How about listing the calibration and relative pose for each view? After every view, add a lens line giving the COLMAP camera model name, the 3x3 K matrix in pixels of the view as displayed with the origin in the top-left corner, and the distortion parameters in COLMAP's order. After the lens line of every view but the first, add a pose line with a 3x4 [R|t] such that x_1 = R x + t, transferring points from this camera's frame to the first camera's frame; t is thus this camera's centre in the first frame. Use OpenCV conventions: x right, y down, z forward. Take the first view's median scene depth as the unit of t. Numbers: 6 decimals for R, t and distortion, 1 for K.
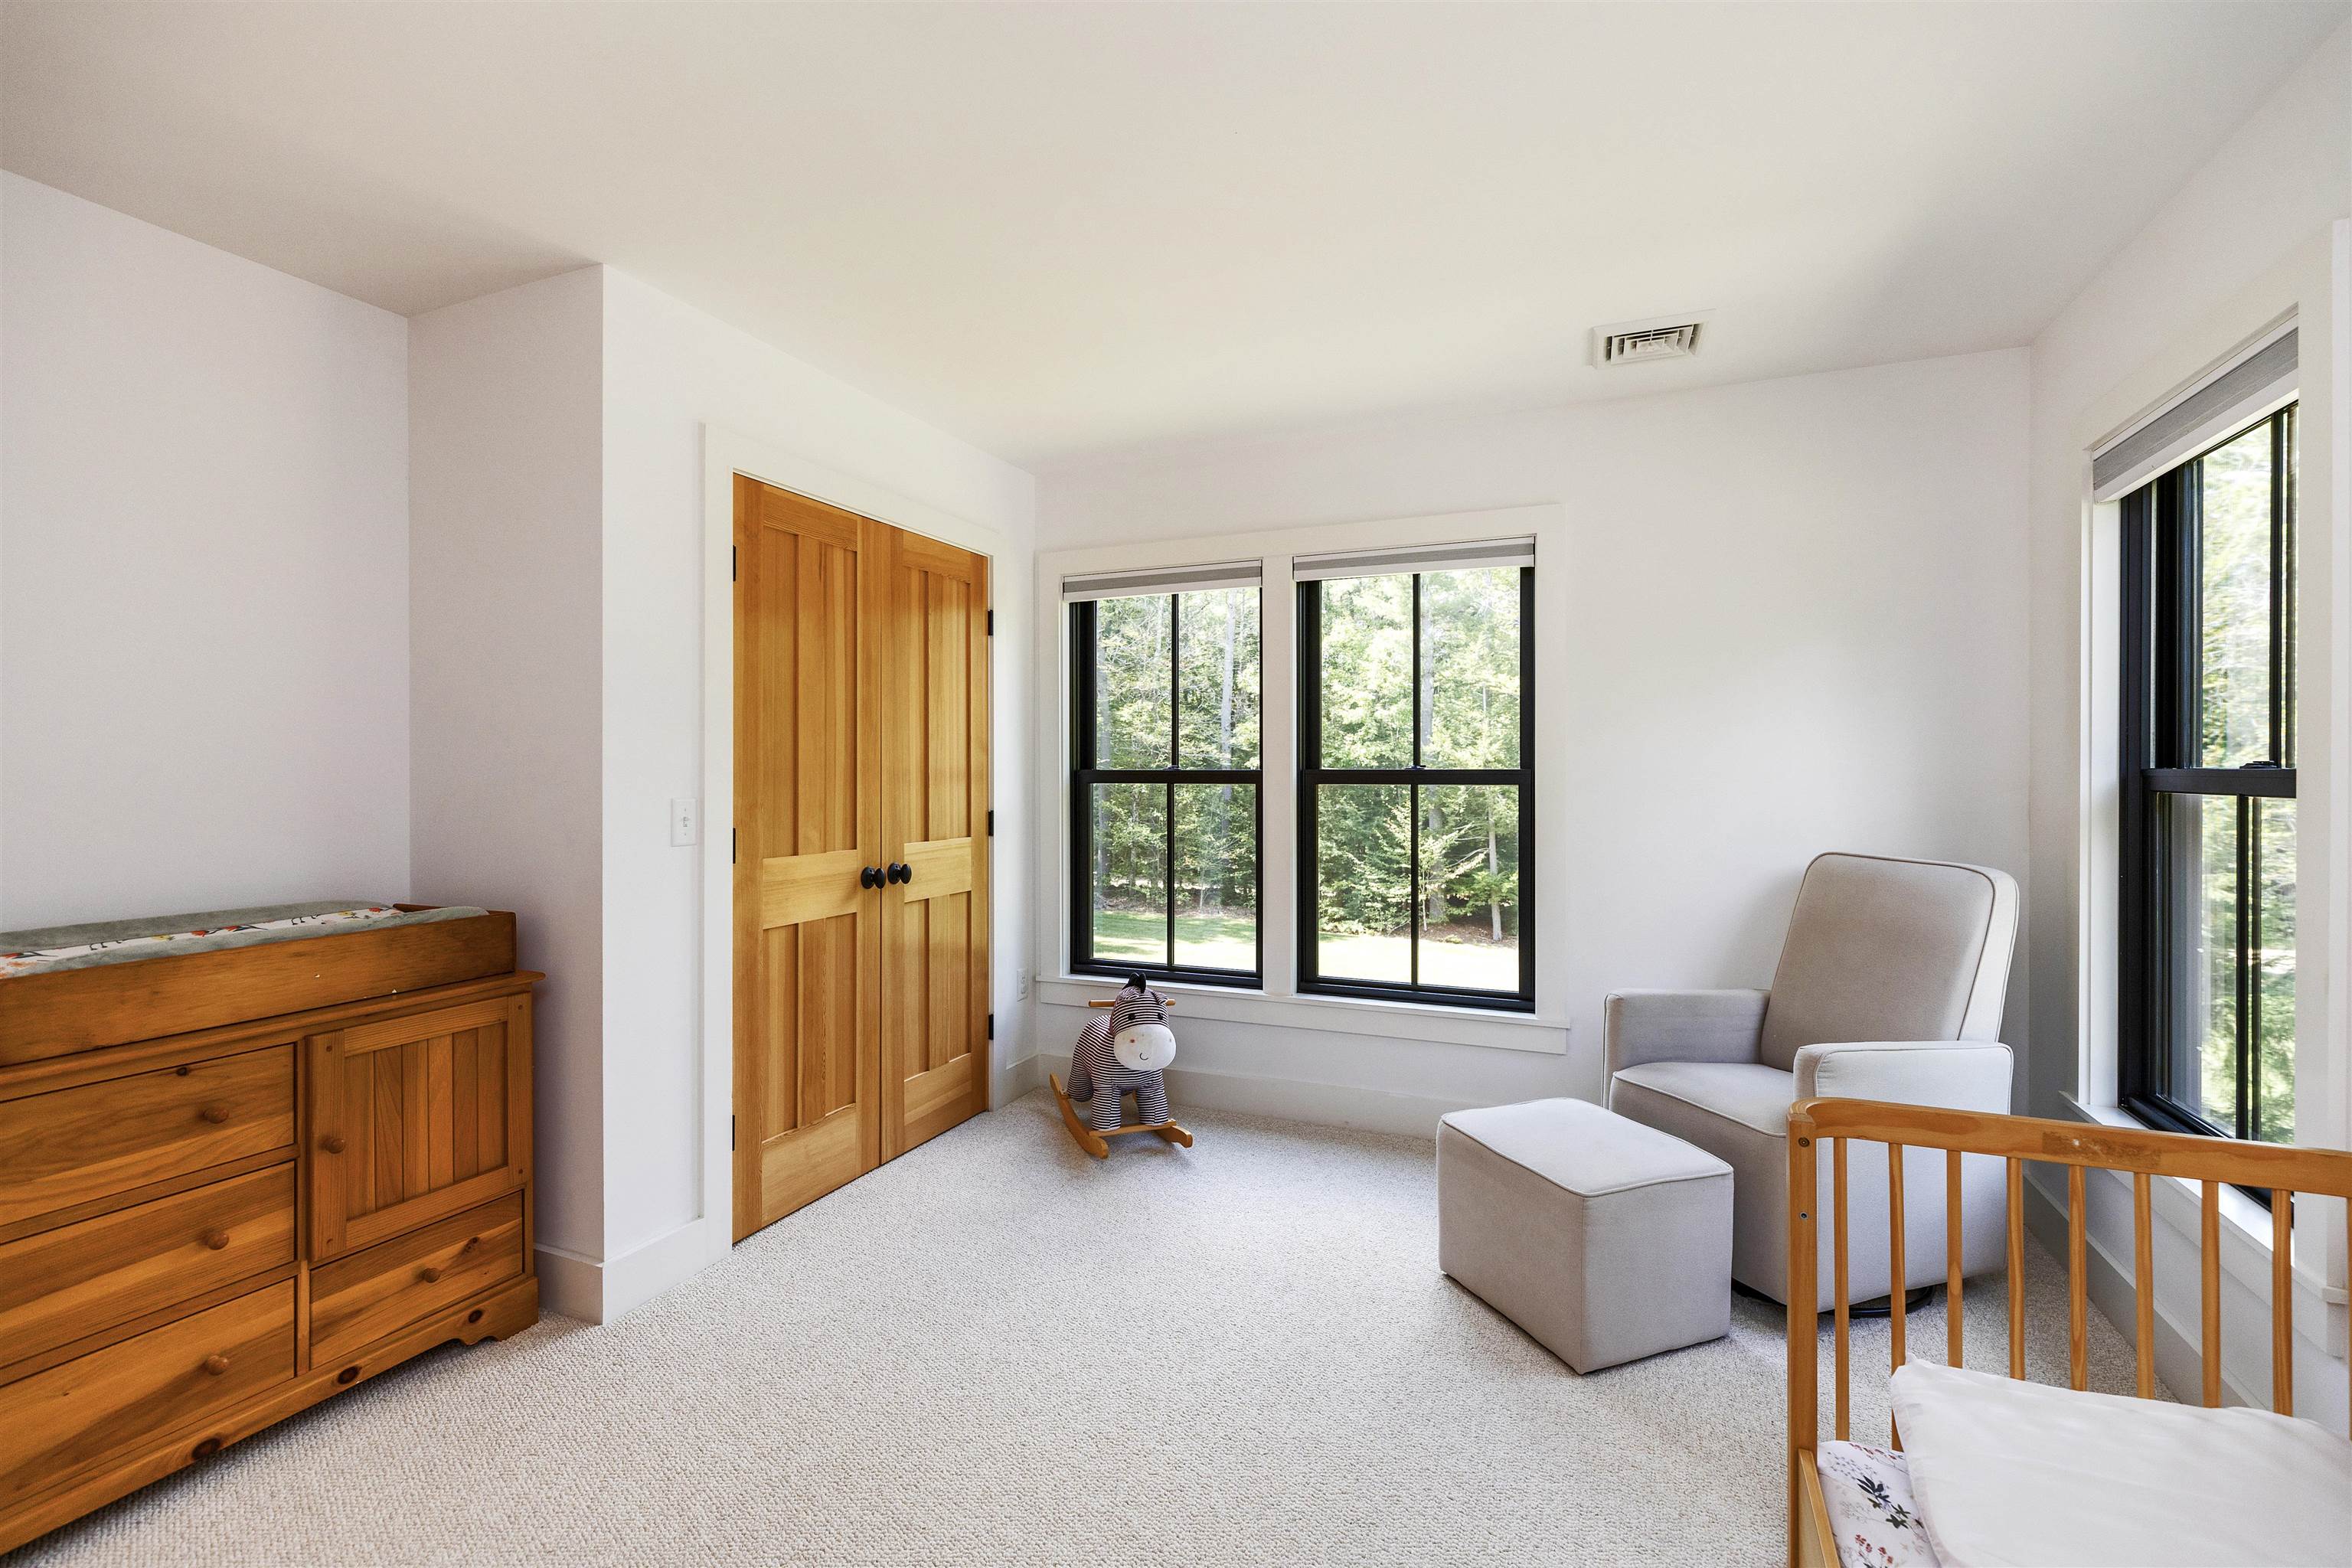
lens RADIAL K [[1042.6, 0, 1185.4], [0, 1042.6, 762.7], [0, 0, 1]] dist [-0.000111, 0.000072]
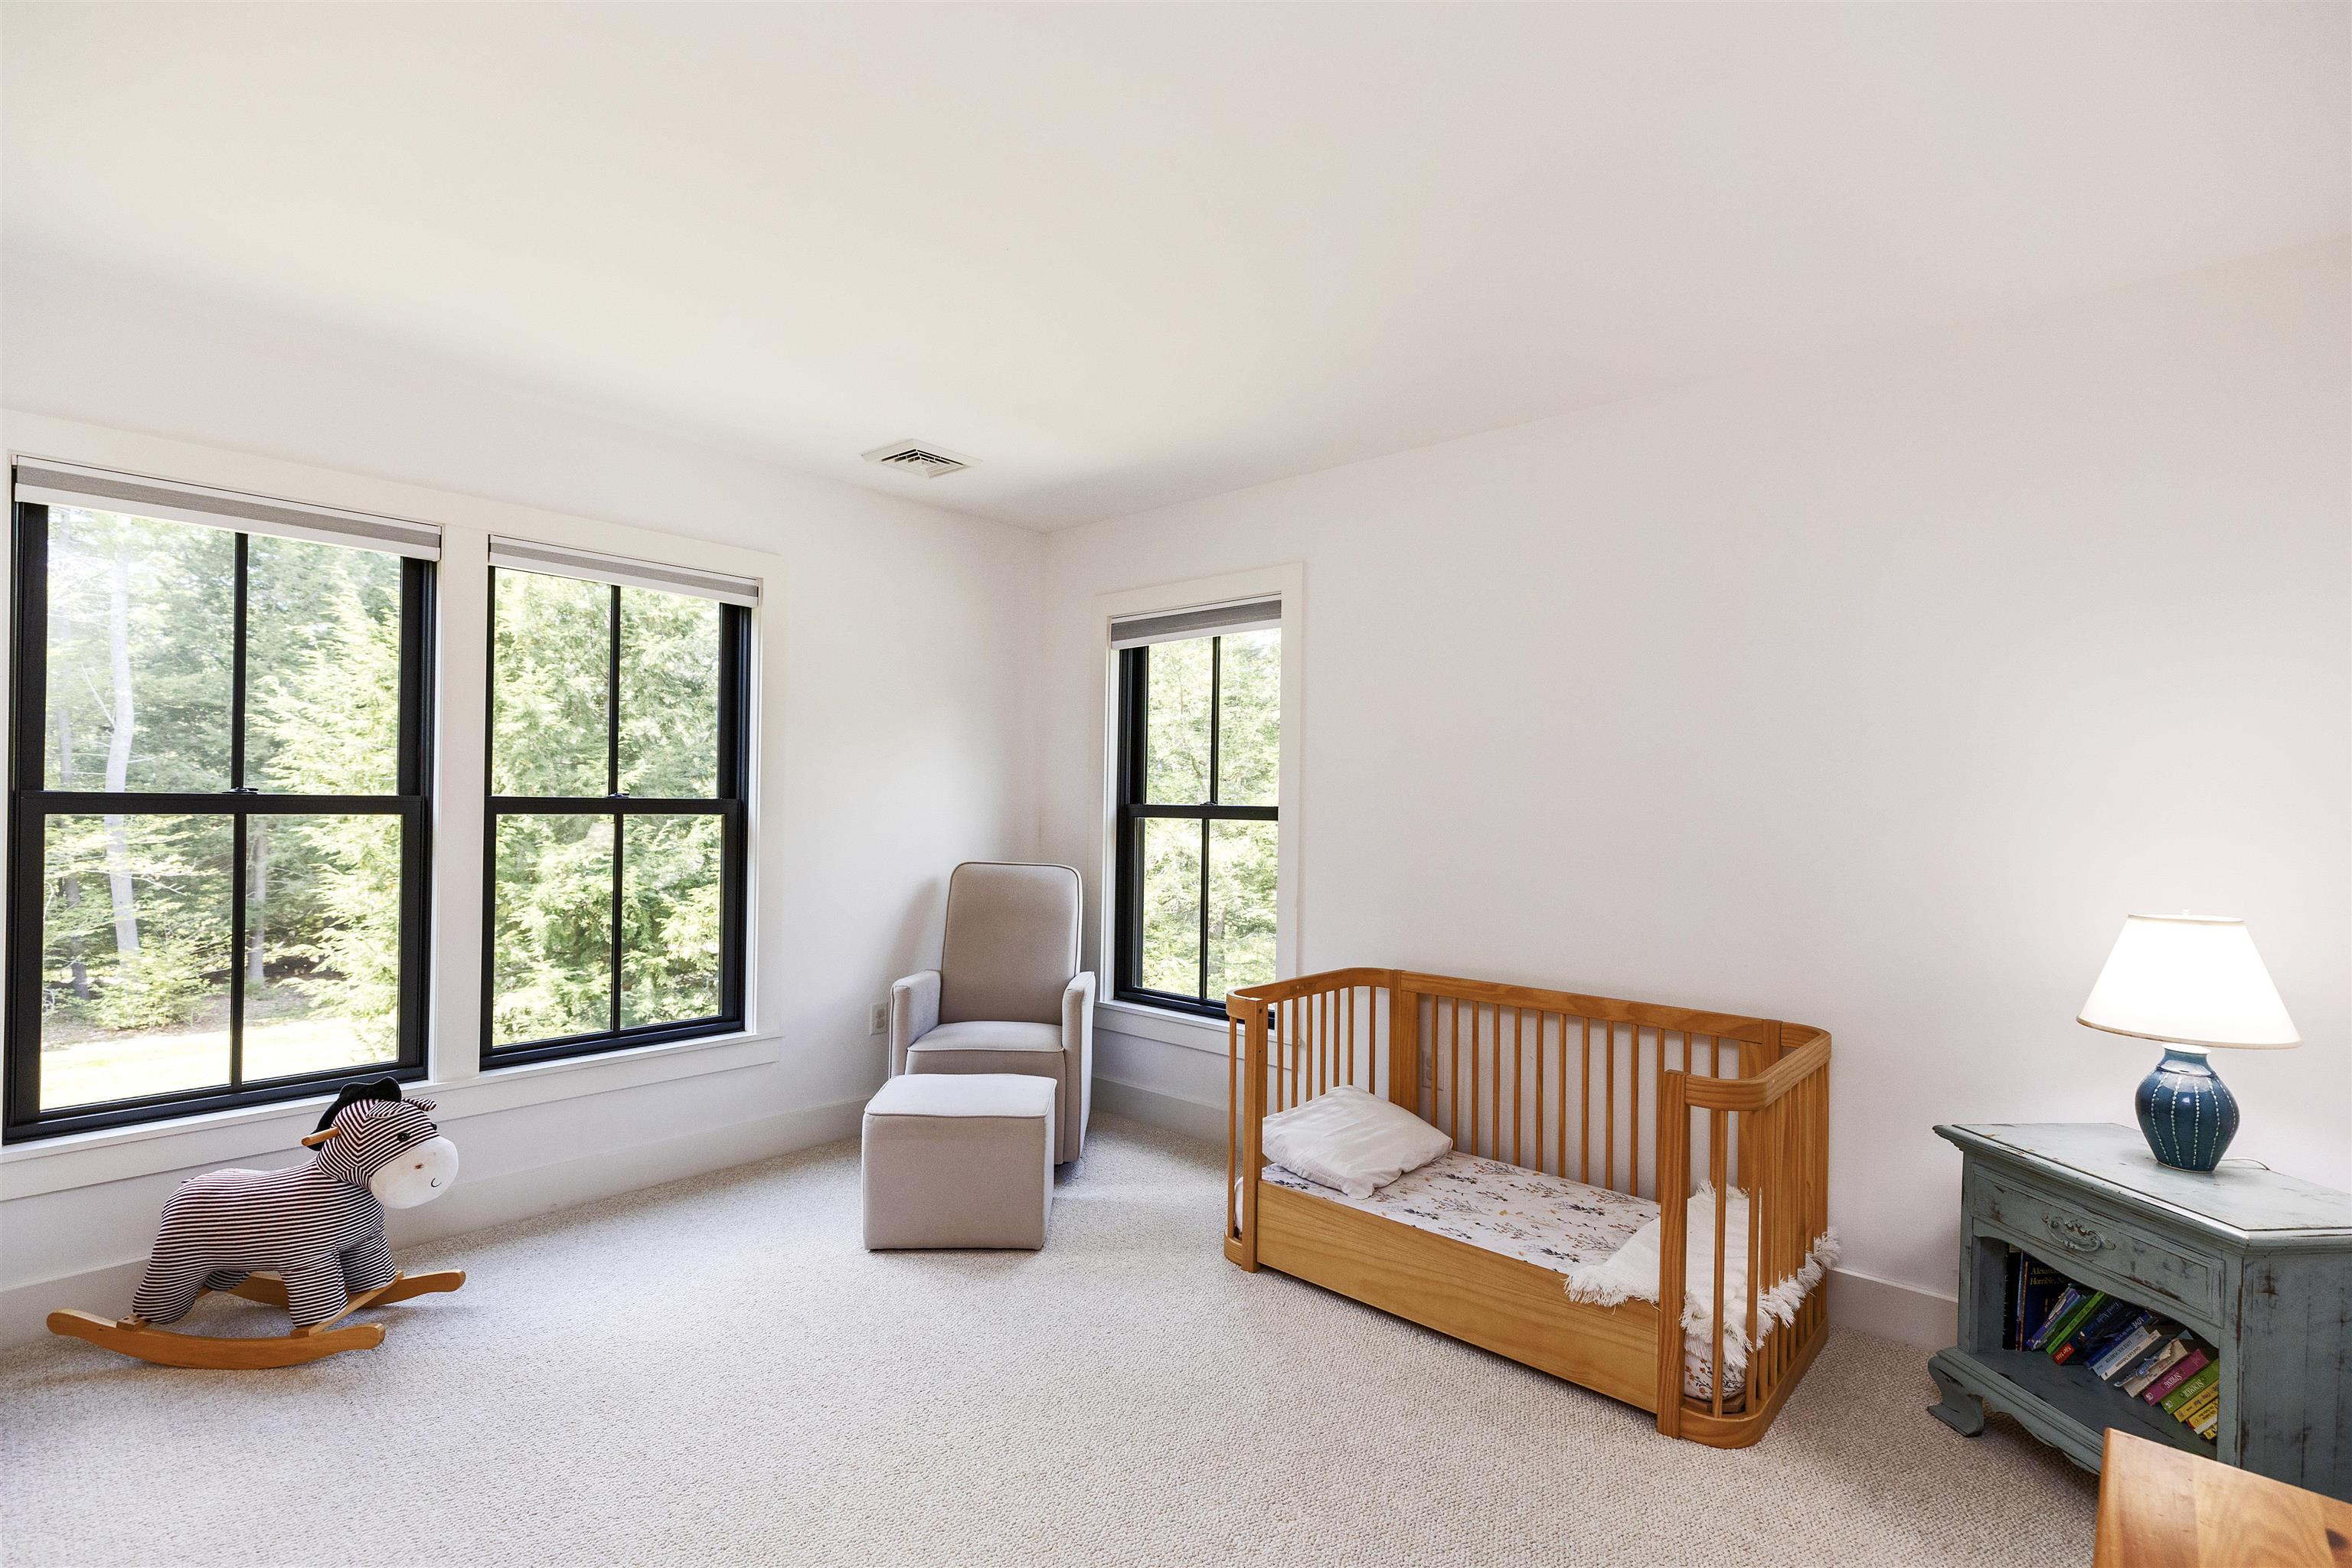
lens RADIAL K [[1058.6, 0, 1177.9], [0, 1058.6, 794.4], [0, 0, 1]] dist [0.002448, 0.000317]
pose [[0.329078, 0.015886, 0.944169, -0.483790], [-0.018257, 0.999779, -0.010458, 0.003656], [-0.944126, -0.013796, 0.329296, 0.213128]]
